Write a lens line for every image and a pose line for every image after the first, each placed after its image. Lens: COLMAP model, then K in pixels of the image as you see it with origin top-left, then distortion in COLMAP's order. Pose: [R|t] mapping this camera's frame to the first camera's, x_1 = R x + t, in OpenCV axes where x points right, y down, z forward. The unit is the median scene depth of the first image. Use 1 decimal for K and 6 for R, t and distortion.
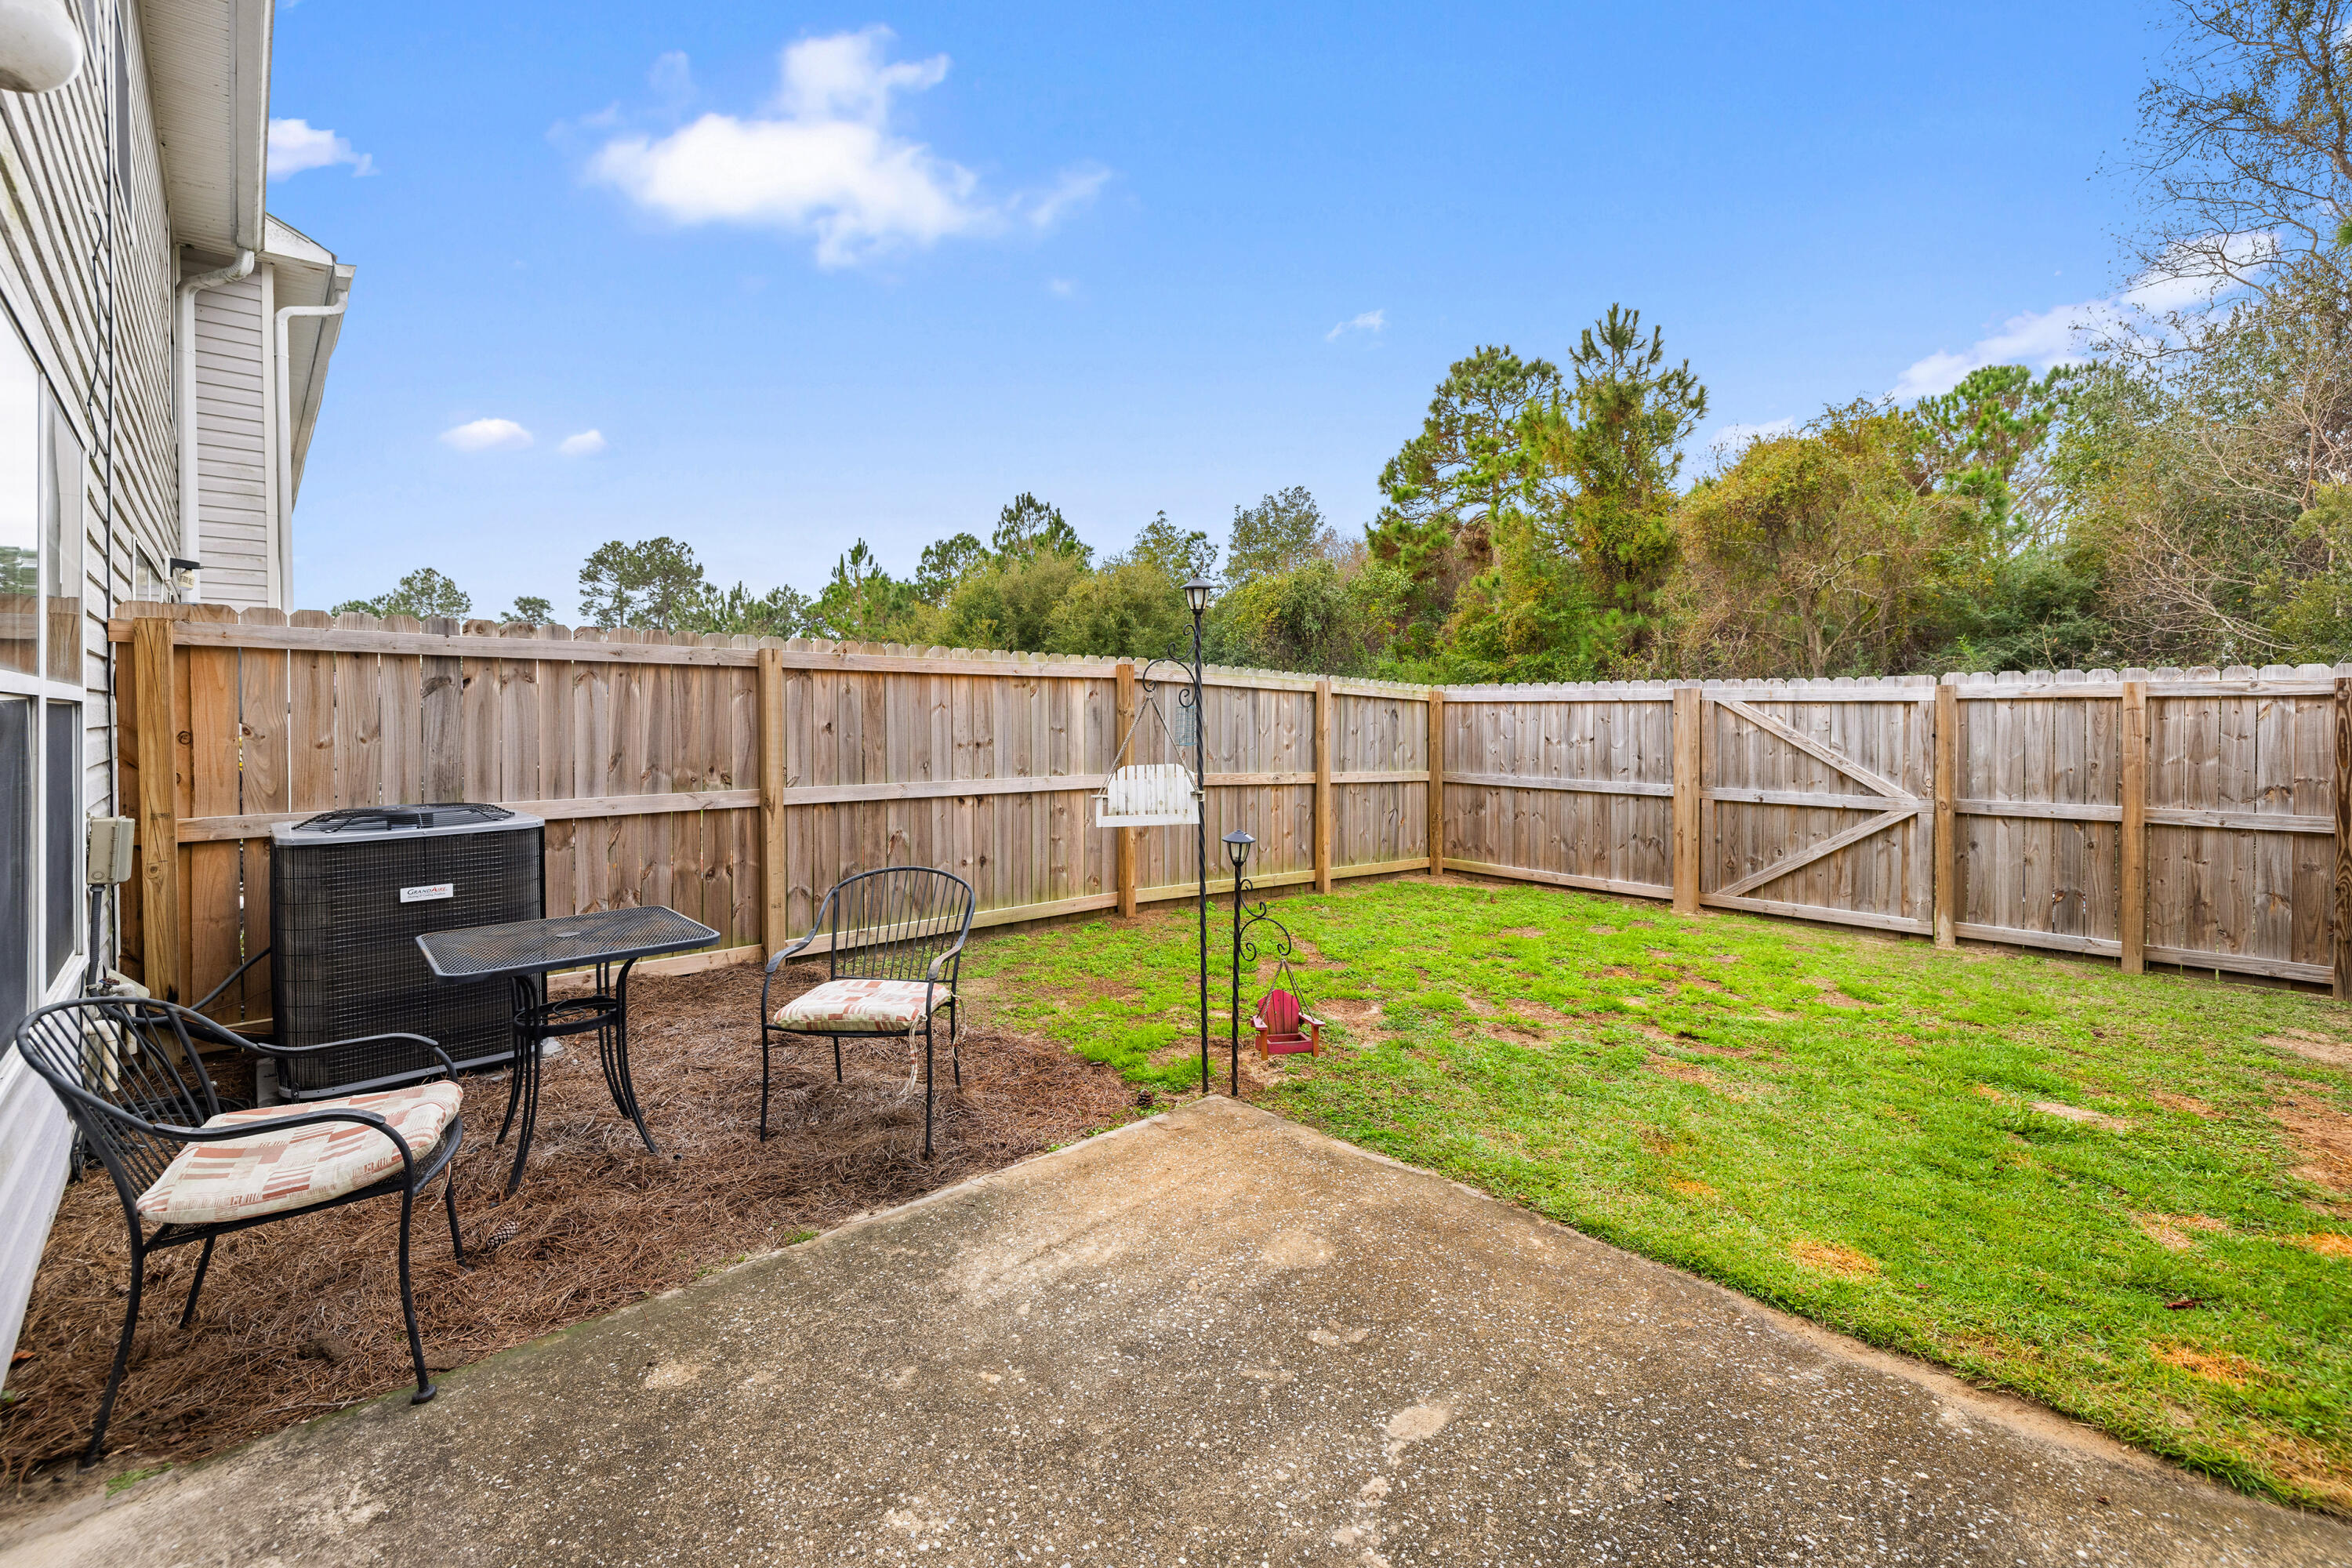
lens RADIAL K [[998.4, 0, 1195.5], [0, 998.4, 715.7], [0, 0, 1]] dist [-0.001975, 0.000373]
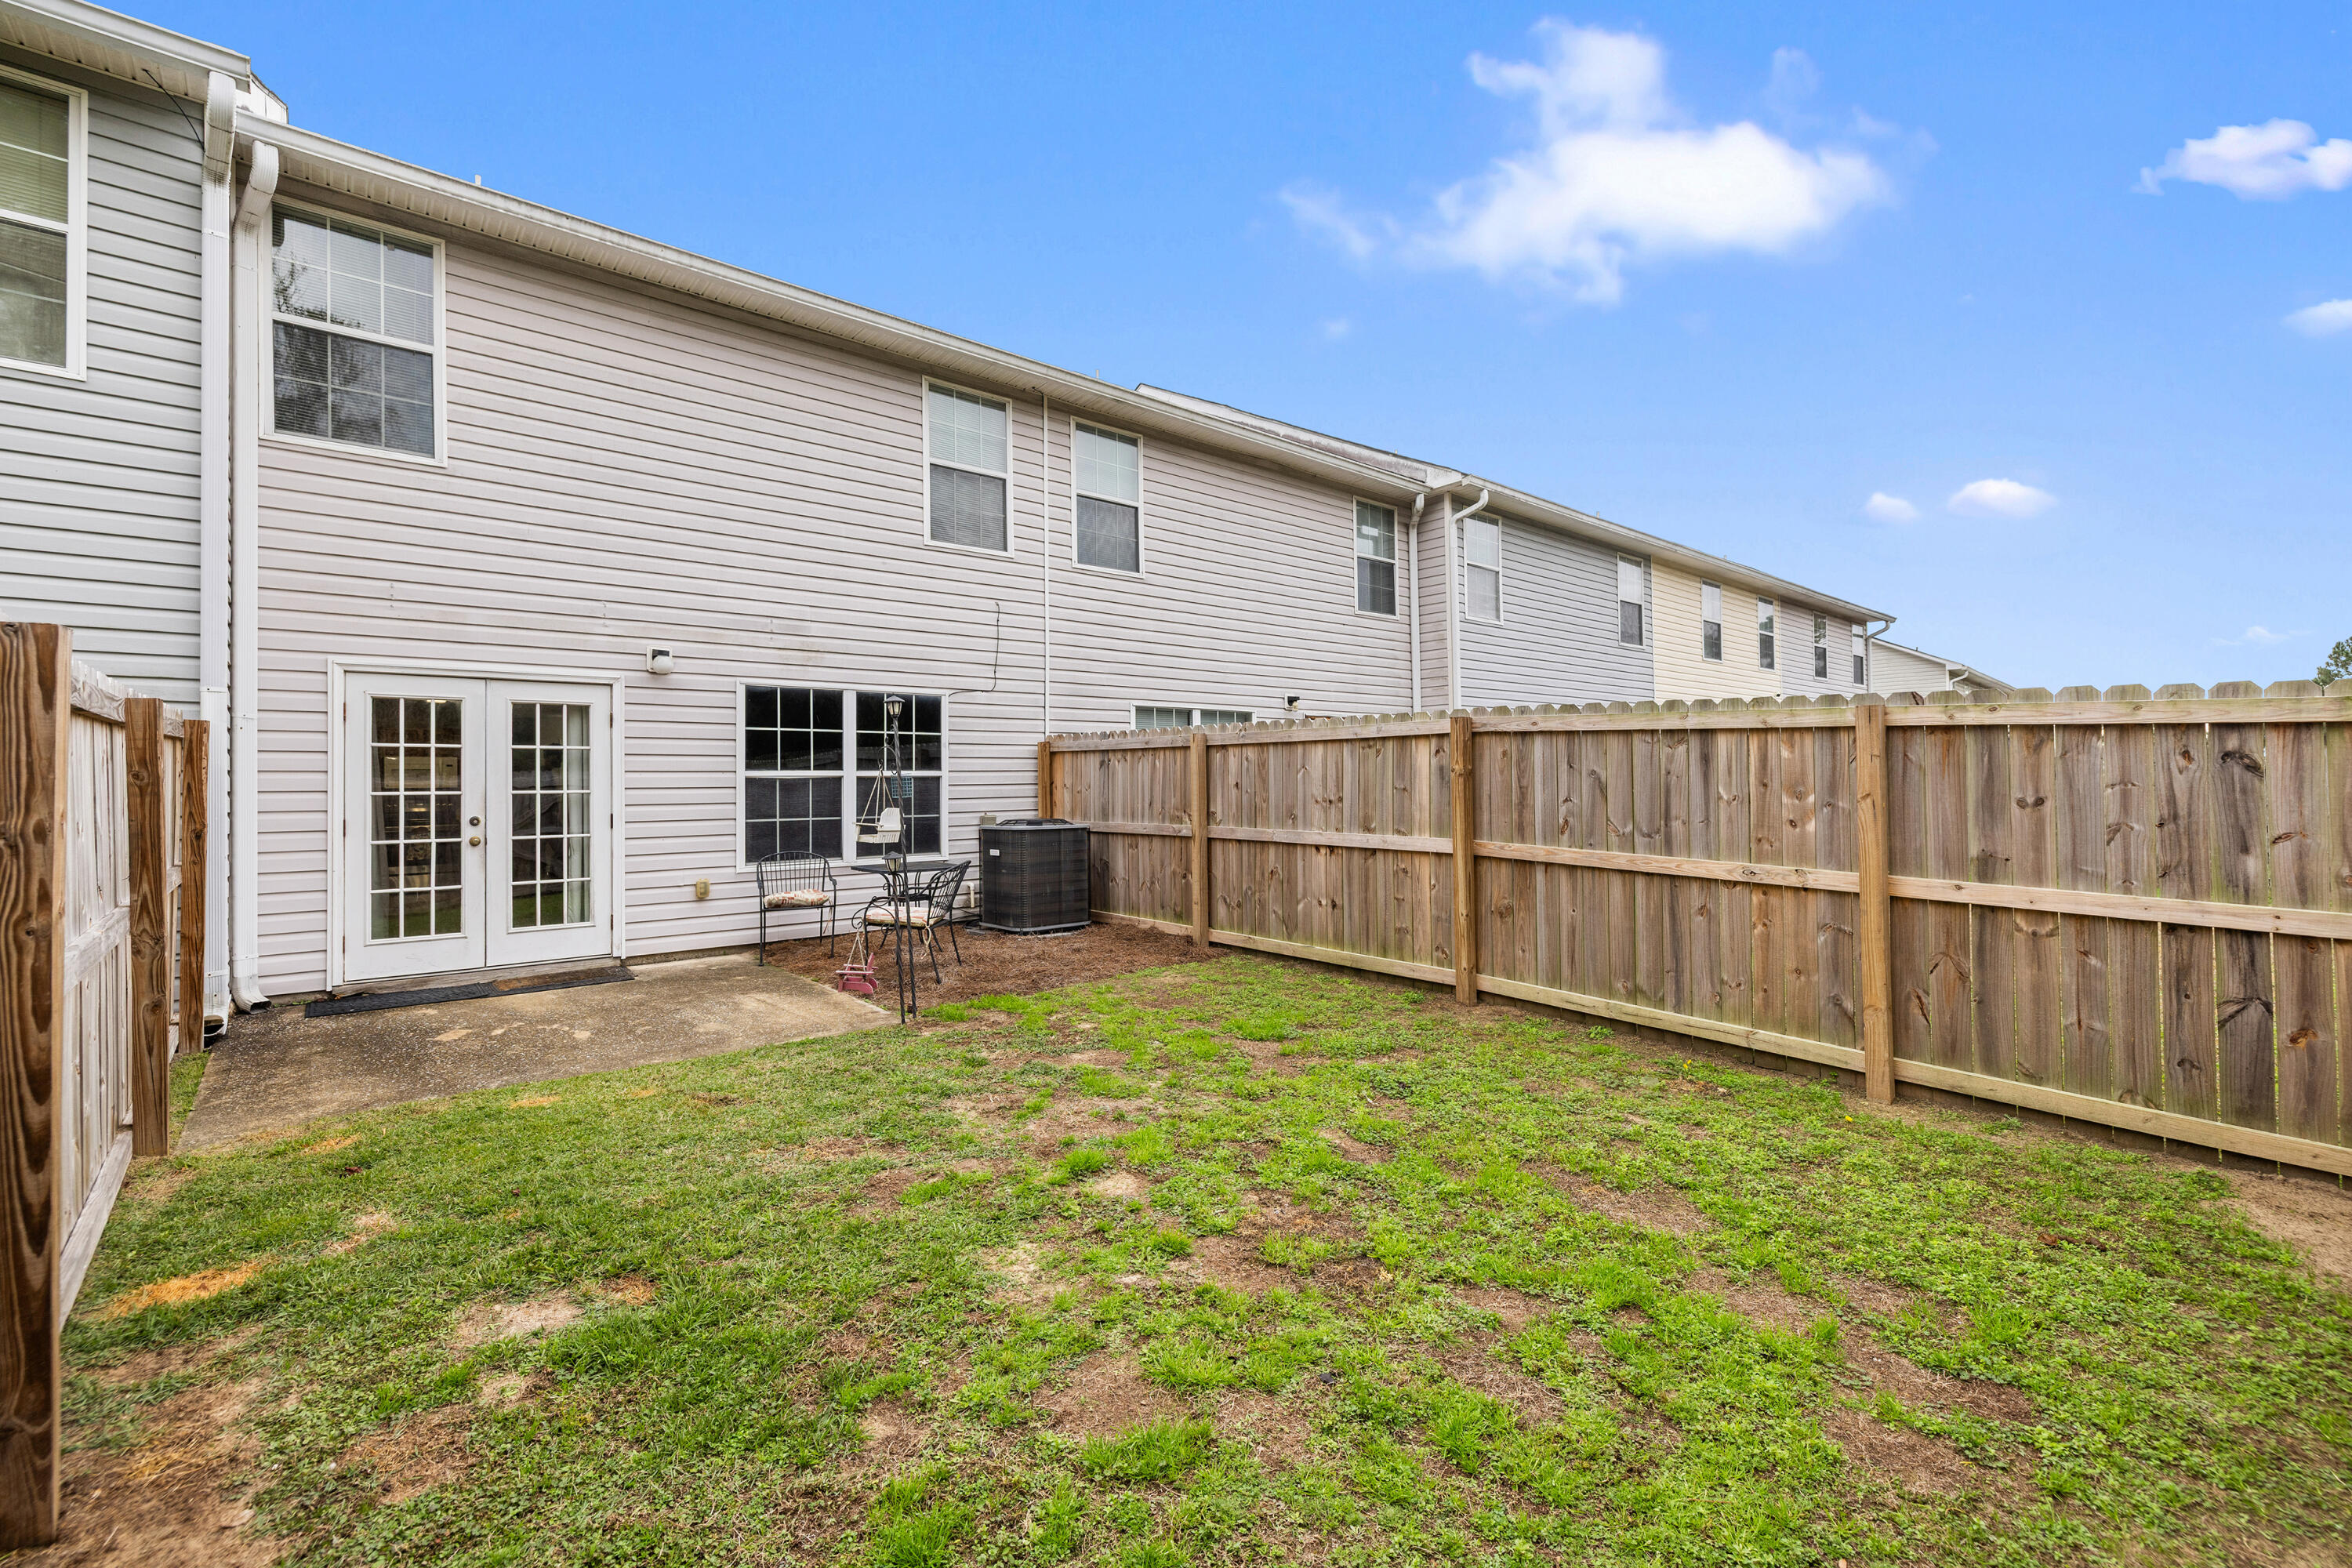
lens RADIAL K [[998.4, 0, 1184.0], [0, 998.4, 778.2], [0, 0, 1]] dist [-0.001975, 0.000373]
pose [[-0.050073, -0.000332, -0.998746, 0.808523], [0.007734, 0.999970, -0.000721, 0.001866], [0.998716, -0.007761, -0.050069, 0.781280]]
